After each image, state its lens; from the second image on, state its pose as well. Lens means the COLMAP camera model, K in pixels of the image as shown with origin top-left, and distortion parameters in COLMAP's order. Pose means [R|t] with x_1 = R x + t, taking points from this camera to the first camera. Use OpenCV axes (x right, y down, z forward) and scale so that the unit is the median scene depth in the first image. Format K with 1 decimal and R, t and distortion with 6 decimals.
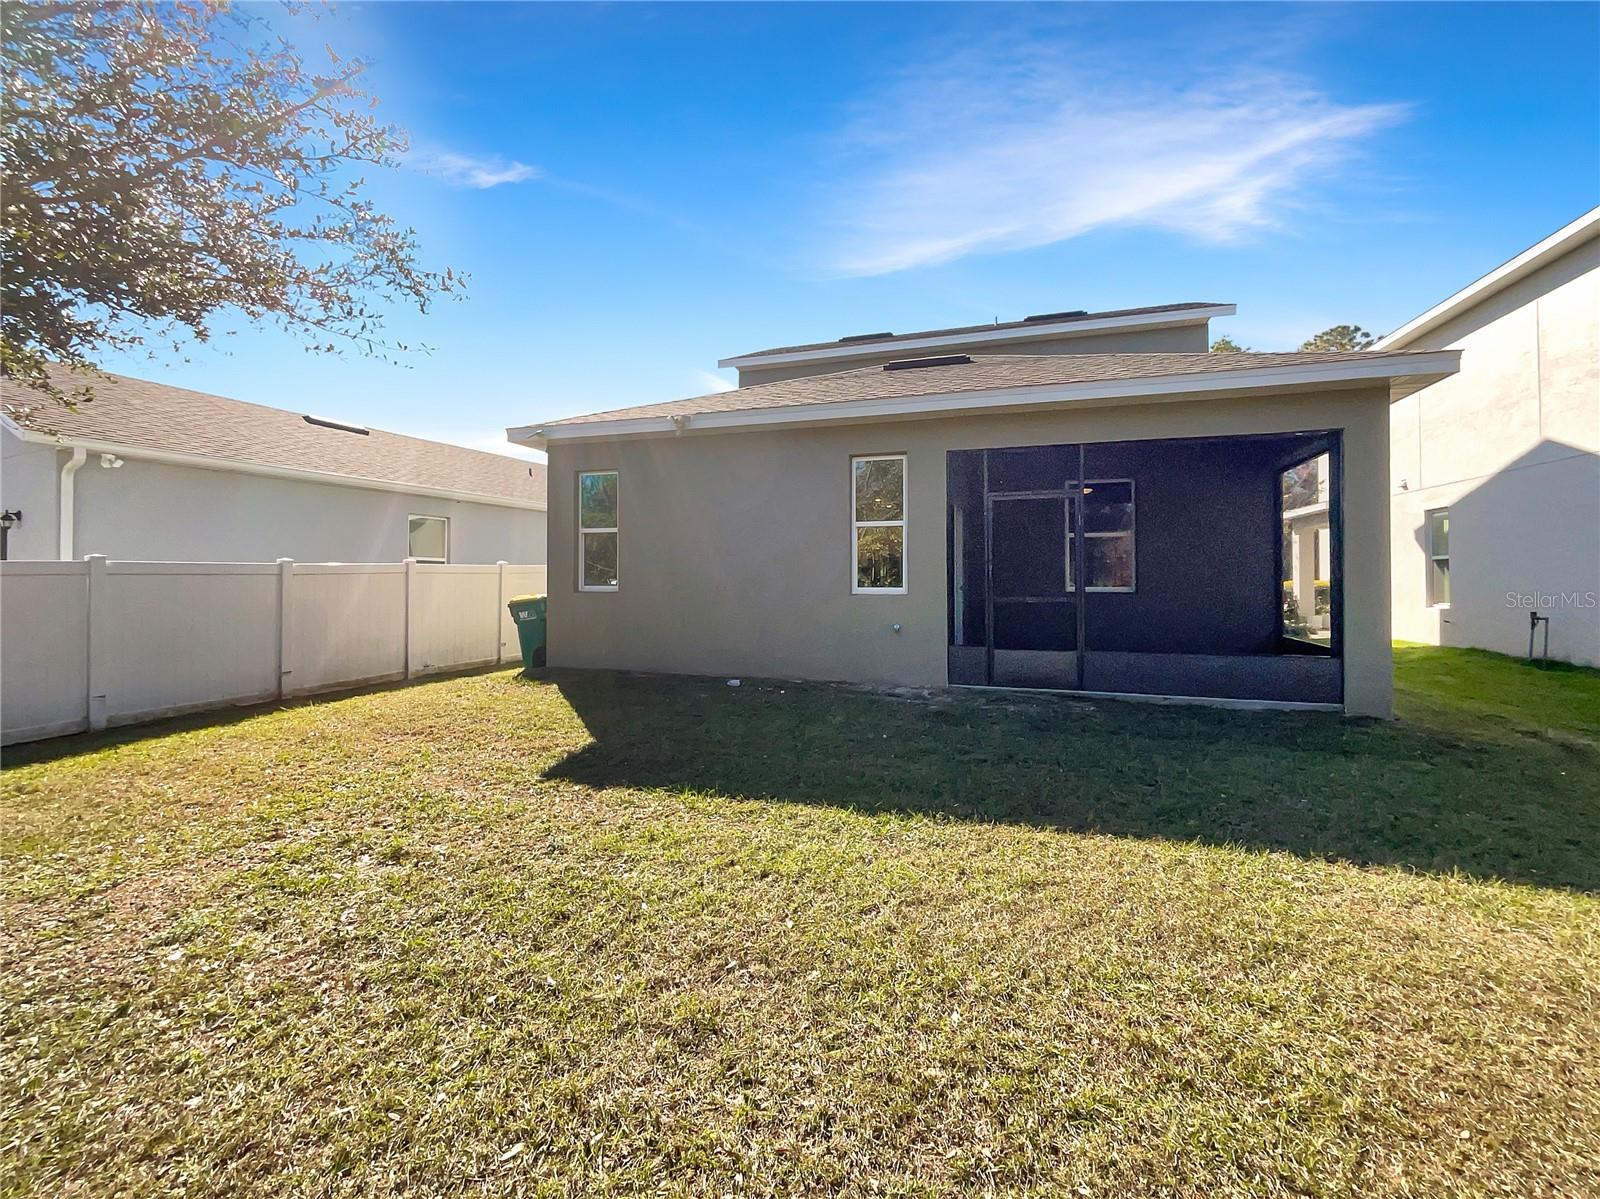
lens RADIAL K [[671.8, 0, 797.5], [0, 671.8, 550.4], [0, 0, 1]] dist [0.000569, 0.000188]
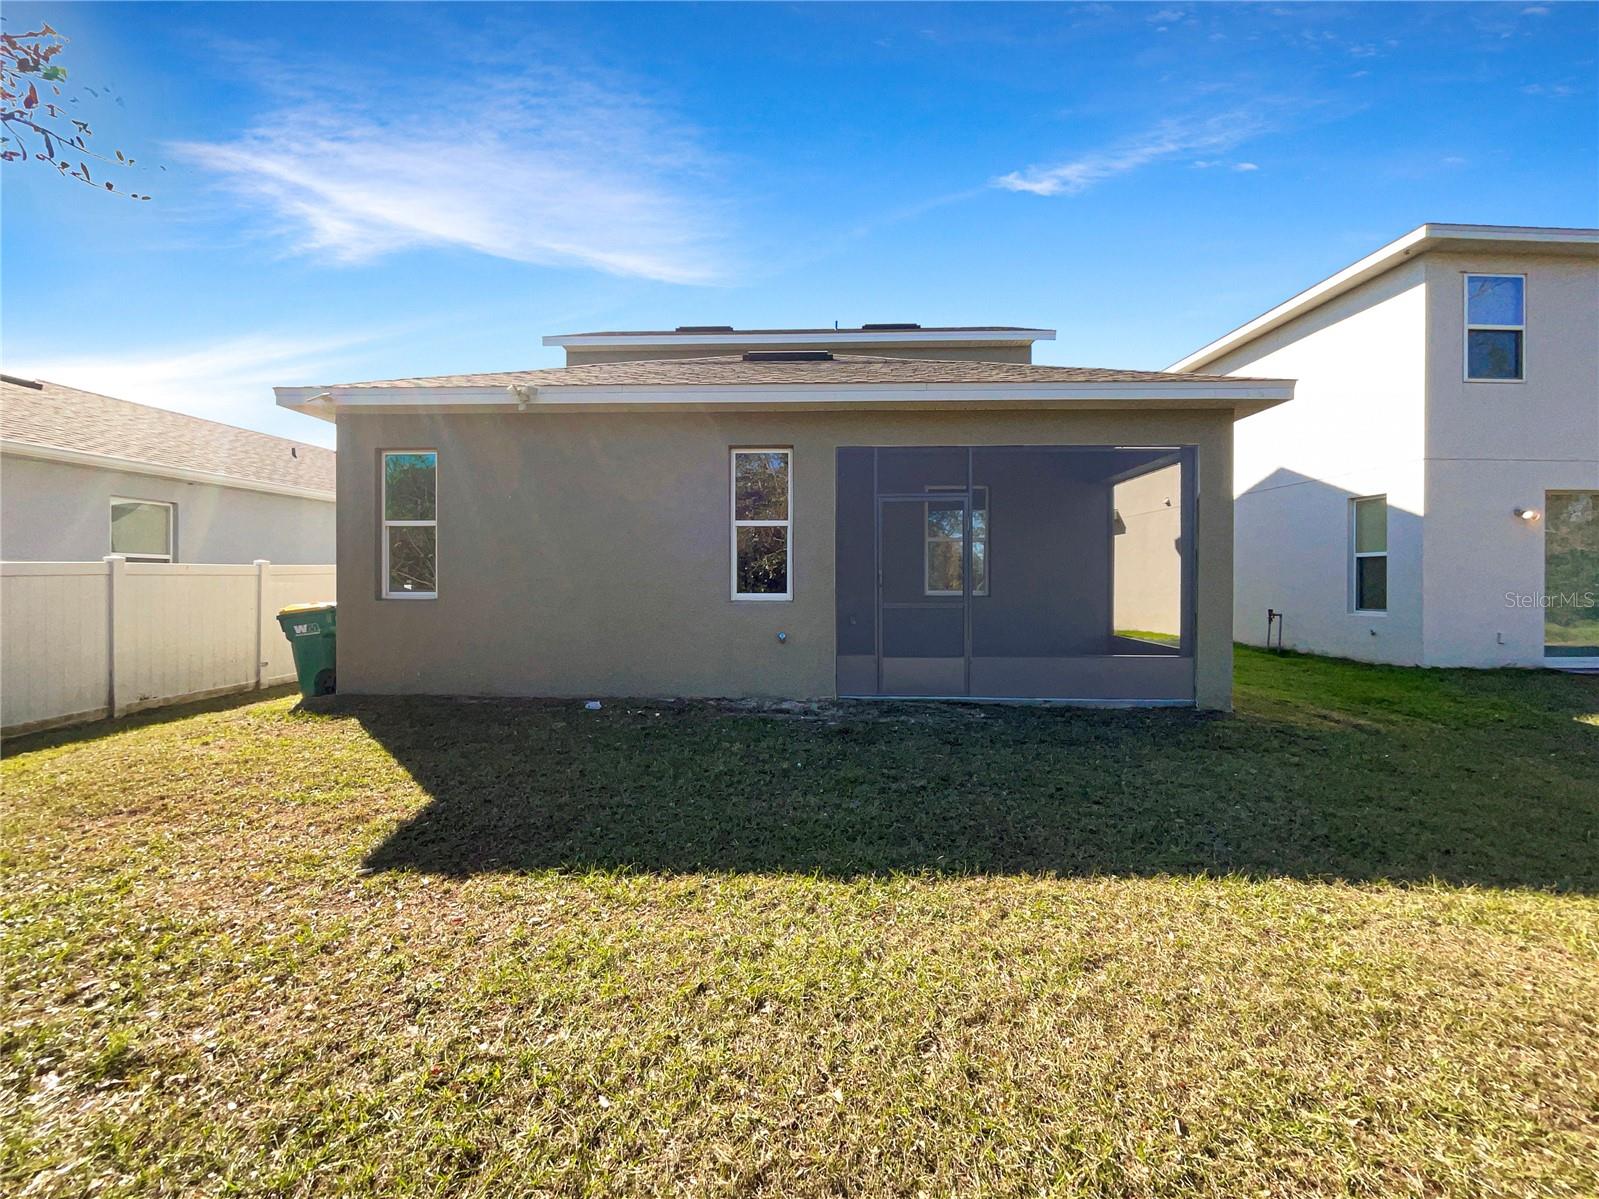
lens RADIAL K [[659.5, 0, 795.8], [0, 659.5, 567.8], [0, 0, 1]] dist [0.002088, 0.000906]
pose [[0.960685, 0.005647, 0.277581, -0.103803], [-0.012441, 0.999664, 0.022720, -0.000214], [-0.277360, -0.025280, 0.960433, 0.159083]]
